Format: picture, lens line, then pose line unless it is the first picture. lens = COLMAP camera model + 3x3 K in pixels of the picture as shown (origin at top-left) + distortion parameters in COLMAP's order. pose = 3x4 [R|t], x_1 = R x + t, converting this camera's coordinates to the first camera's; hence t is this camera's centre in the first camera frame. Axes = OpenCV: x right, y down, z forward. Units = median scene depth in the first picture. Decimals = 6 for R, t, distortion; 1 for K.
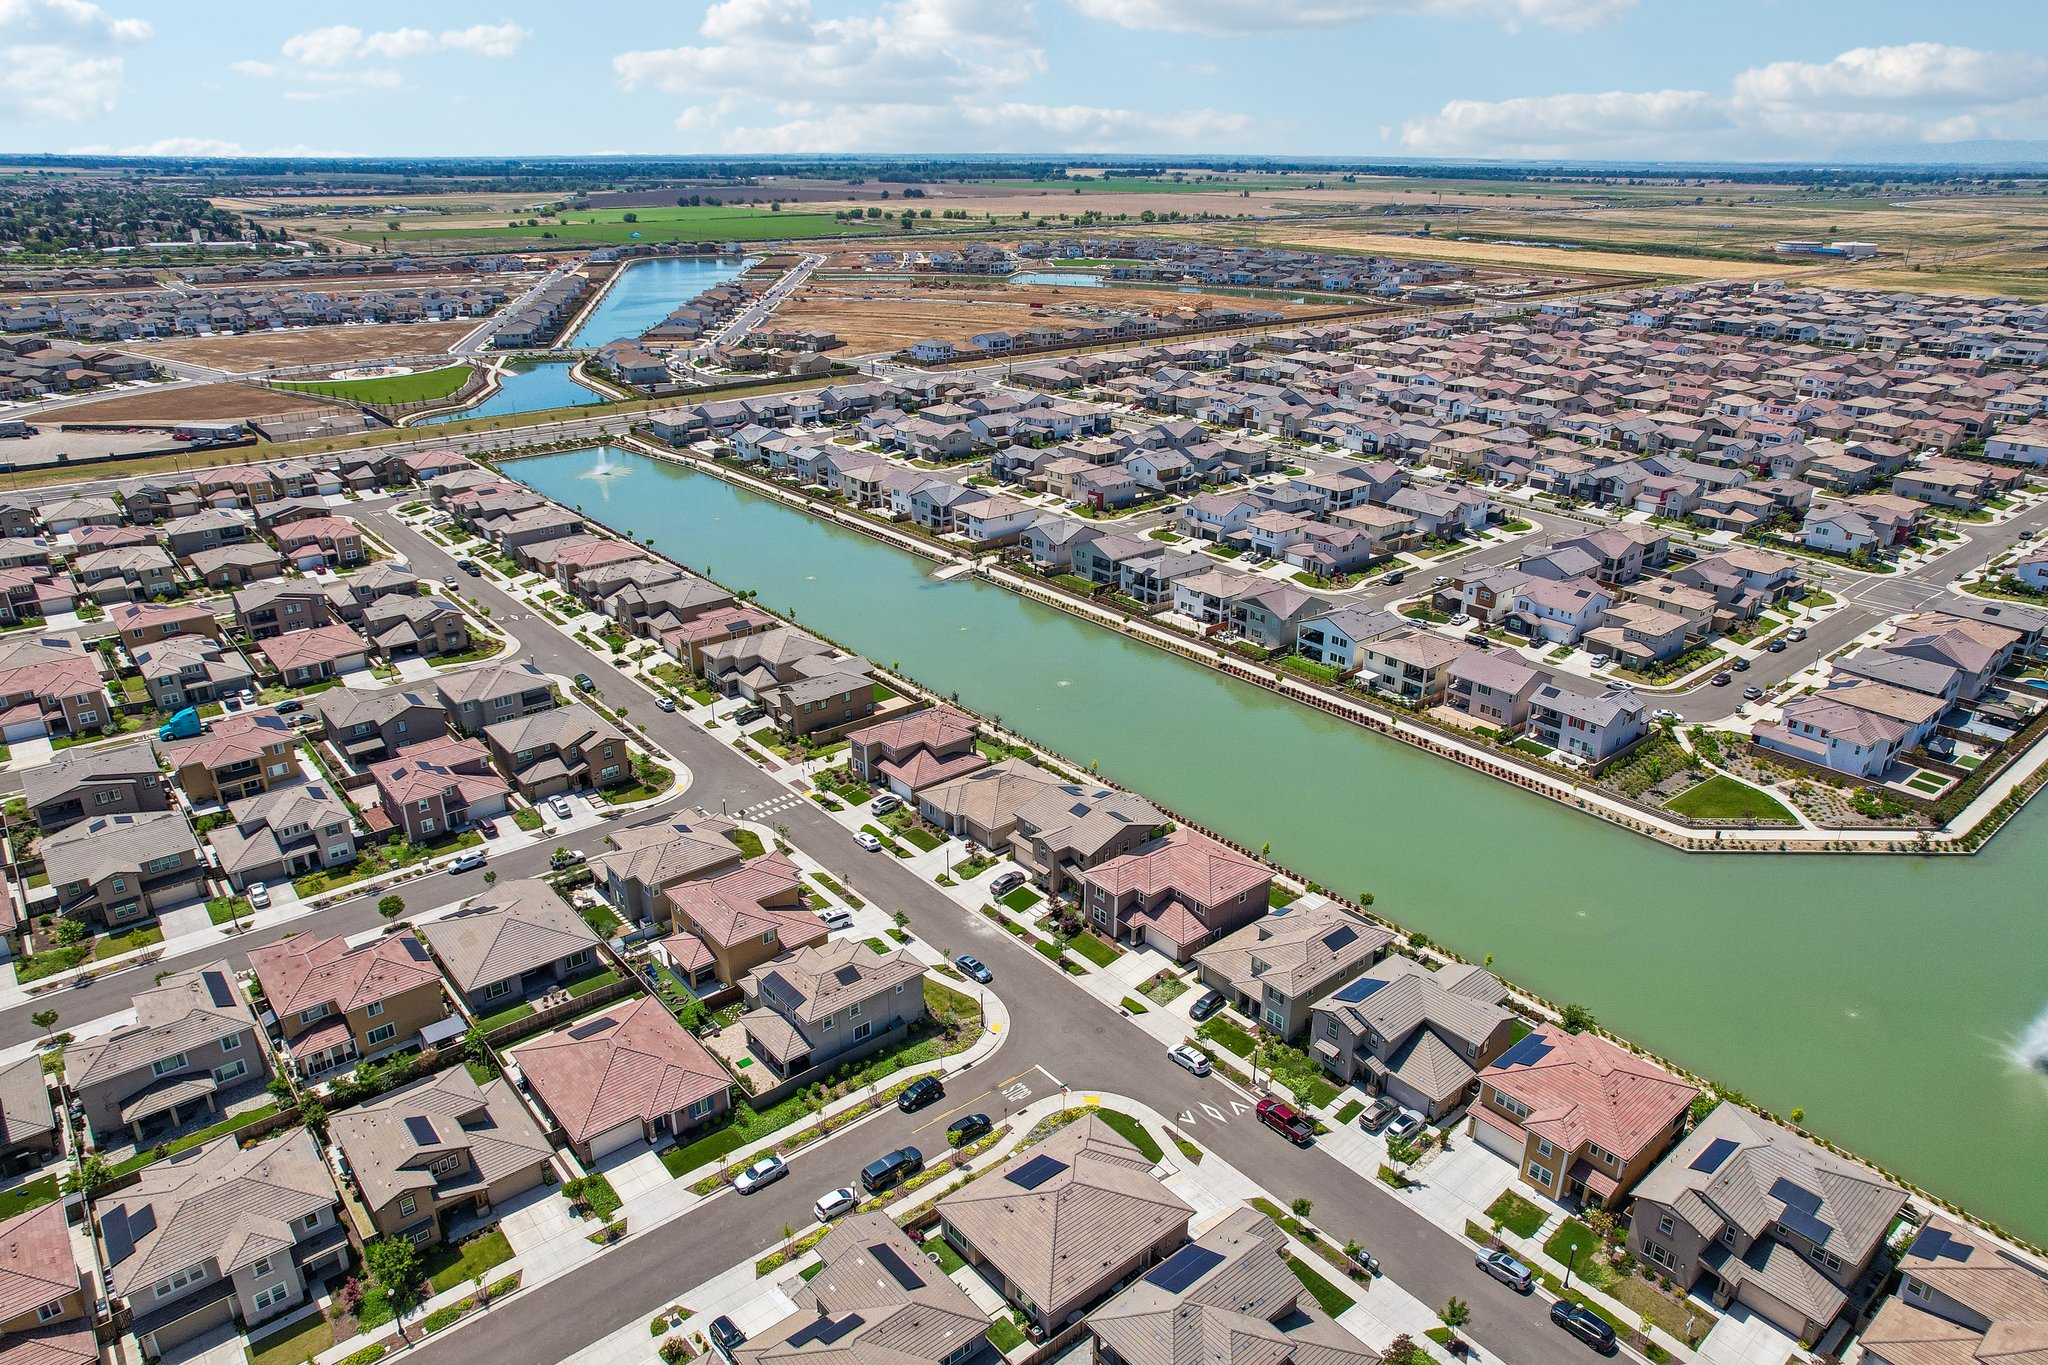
lens RADIAL K [[1327.2, 0, 1024.0], [0, 1327.2, 682.5], [0, 0, 1]] dist [-0.053075, 0.047625]
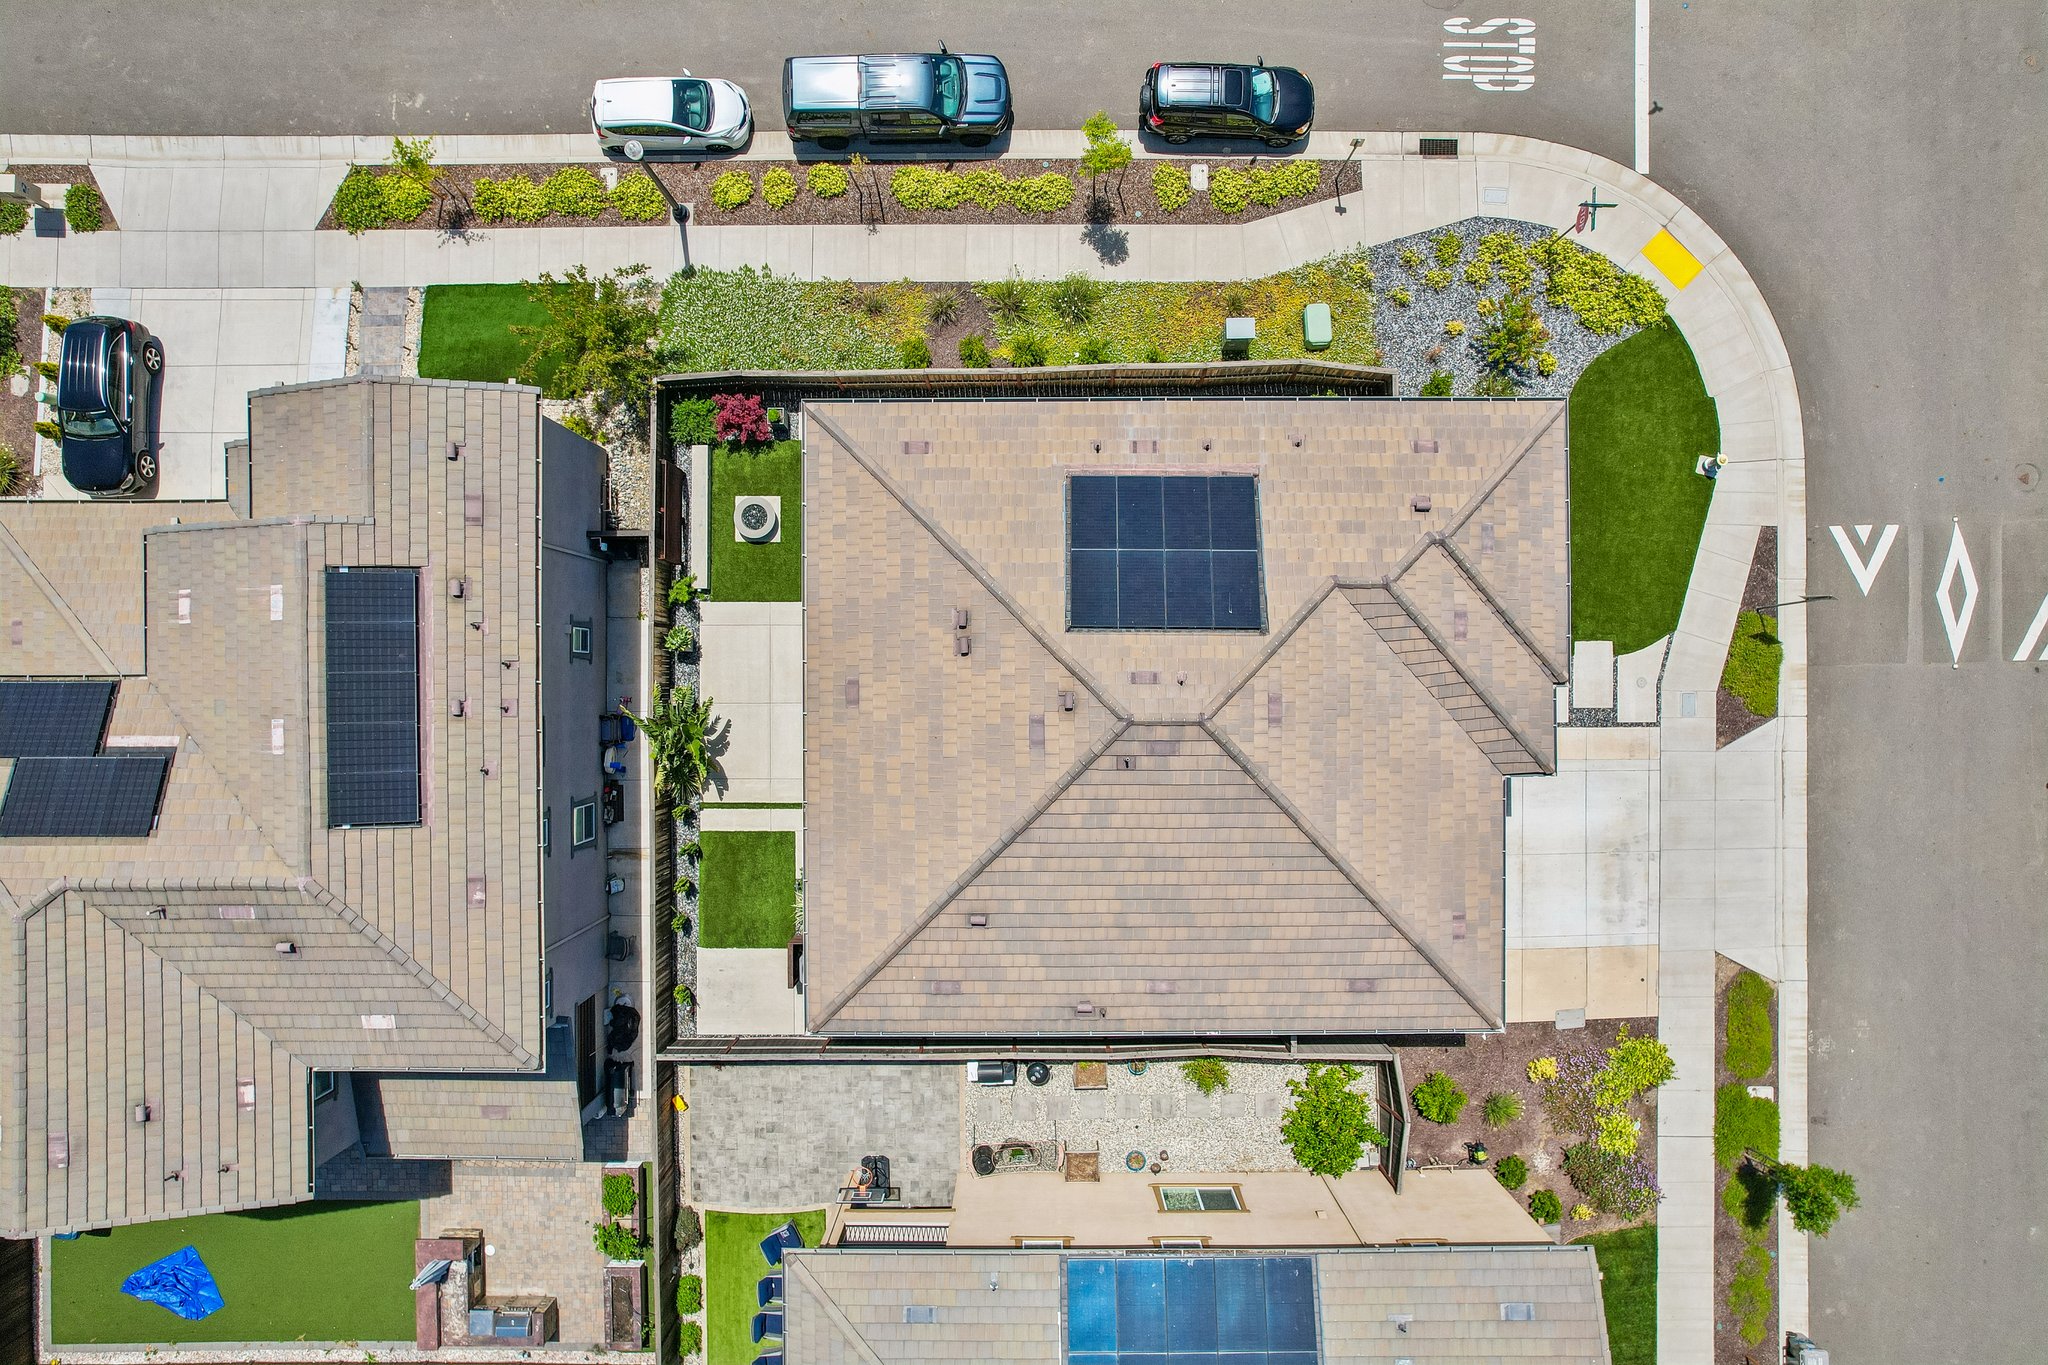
lens RADIAL K [[1327.2, 0, 1024.0], [0, 1327.2, 682.5], [0, 0, 1]] dist [-0.053075, 0.047625]
pose [[0.772838, 0.634603, -0.001009, 0.003889], [-0.240492, 0.294349, 0.924945, 0.132357], [0.587269, -0.714590, 0.380101, 0.822608]]
